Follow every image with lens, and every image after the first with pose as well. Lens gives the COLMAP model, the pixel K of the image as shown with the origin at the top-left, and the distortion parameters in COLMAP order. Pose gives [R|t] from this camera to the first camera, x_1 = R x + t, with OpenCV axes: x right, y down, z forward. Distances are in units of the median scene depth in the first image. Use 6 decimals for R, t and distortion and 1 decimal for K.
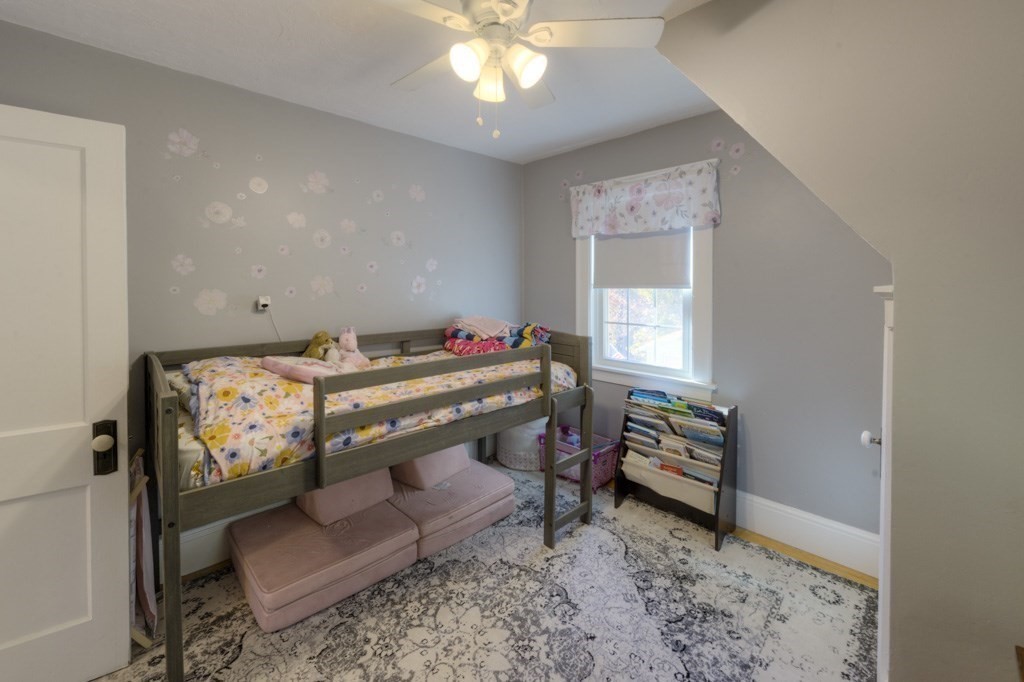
lens RADIAL K [[433.1, 0, 507.3], [0, 433.1, 294.5], [0, 0, 1]] dist [0.001540, -0.000023]
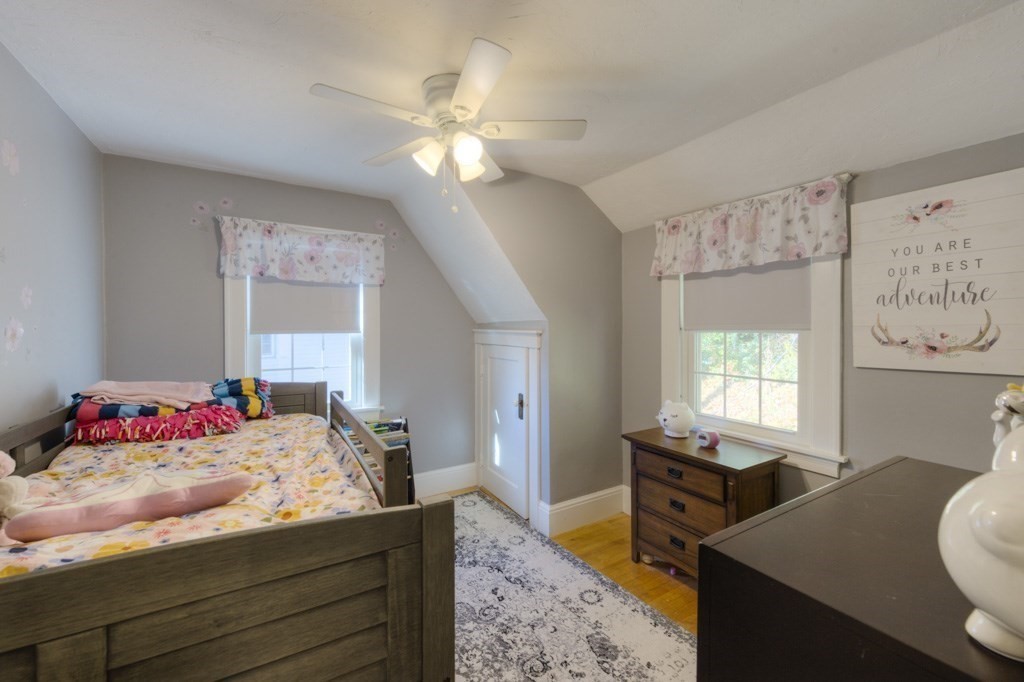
lens RADIAL K [[398.6, 0, 519.9], [0, 398.6, 333.9], [0, 0, 1]] dist [0.001740, 0.000012]
pose [[0.195286, -0.015488, 0.980624, -0.646807], [0.020230, 0.999726, 0.011761, -0.017954], [-0.980538, 0.017541, 0.195546, 0.360635]]
